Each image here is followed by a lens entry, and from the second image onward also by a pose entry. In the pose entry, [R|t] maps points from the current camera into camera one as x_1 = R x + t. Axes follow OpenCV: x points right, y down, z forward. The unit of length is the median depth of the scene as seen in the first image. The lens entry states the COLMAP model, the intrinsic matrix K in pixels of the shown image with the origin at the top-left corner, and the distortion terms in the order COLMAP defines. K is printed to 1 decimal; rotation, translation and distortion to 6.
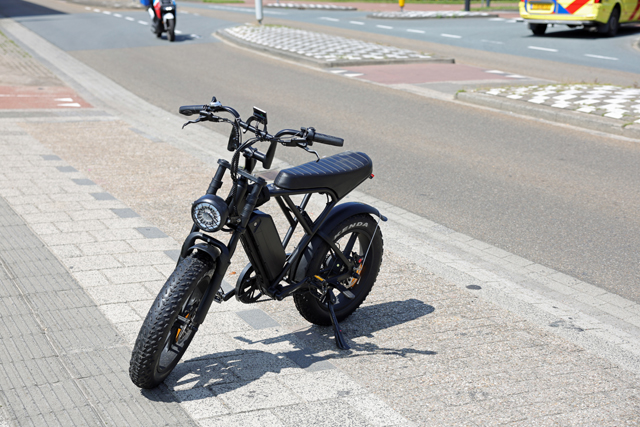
lens RADIAL K [[1047.9, 0, 320.0], [0, 1047.9, 213.5], [0, 0, 1]] dist [0.194942, 0.040780]
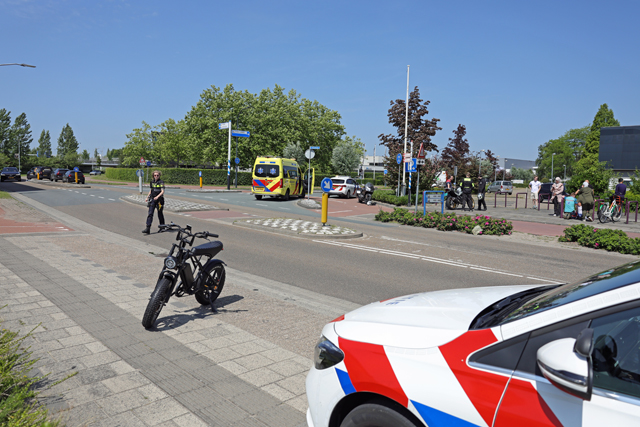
lens RADIAL K [[444.3, 0, 320.0], [0, 444.3, 213.5], [0, 0, 1]] dist [-0.000055, -0.000060]
pose [[0.942825, -0.008282, 0.333186, -0.100941], [0.052987, 0.990701, -0.125314, 0.032719], [-0.329050, 0.135804, 0.934497, -0.212440]]
